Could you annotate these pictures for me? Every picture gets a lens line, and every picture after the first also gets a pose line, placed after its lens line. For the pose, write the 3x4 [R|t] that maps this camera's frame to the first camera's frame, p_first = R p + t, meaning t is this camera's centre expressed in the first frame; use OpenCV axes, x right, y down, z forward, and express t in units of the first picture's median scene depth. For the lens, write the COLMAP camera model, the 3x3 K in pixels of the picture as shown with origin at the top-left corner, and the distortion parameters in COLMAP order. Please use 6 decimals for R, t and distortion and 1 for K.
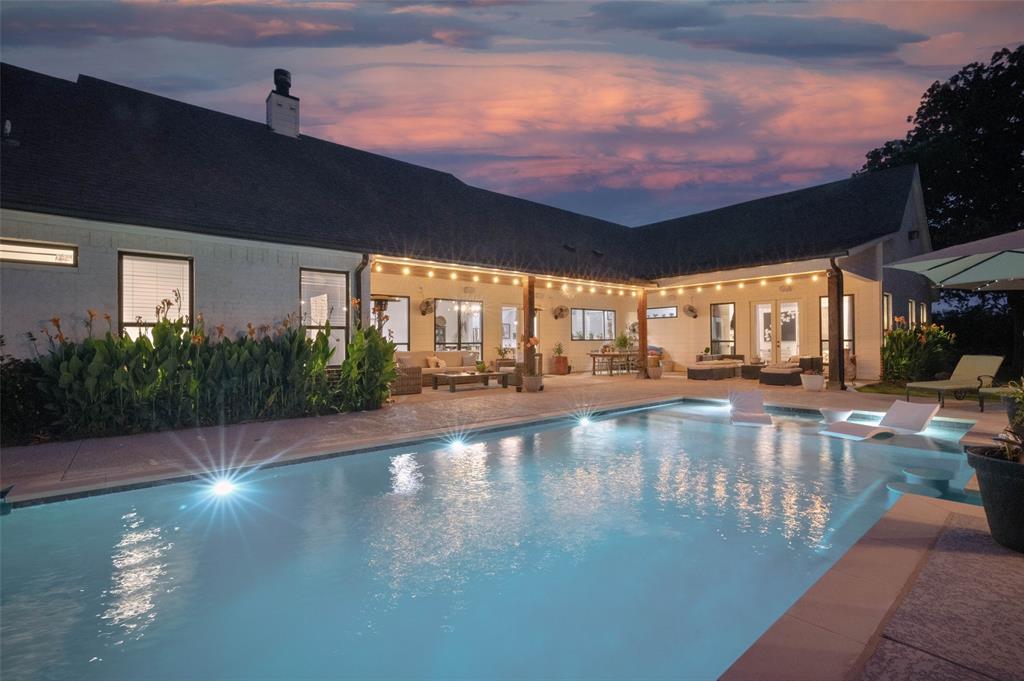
lens RADIAL K [[474.9, 0, 515.3], [0, 474.9, 339.6], [0, 0, 1]] dist [-0.000021, 0.000051]
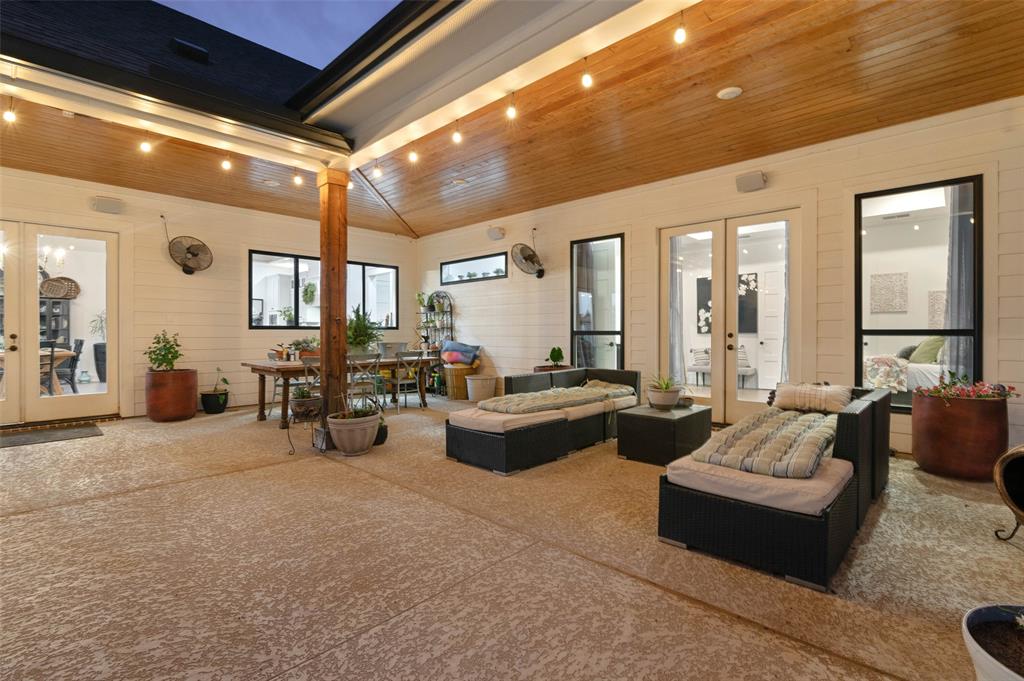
lens RADIAL K [[471.3, 0, 511.2], [0, 471.3, 337.4], [0, 0, 1]] dist [-0.005489, -0.000090]
pose [[0.994914, 0.005278, 0.100588, 0.303990], [-0.006494, 0.999910, 0.011766, 0.003166], [-0.100517, -0.012359, 0.994859, 0.573064]]
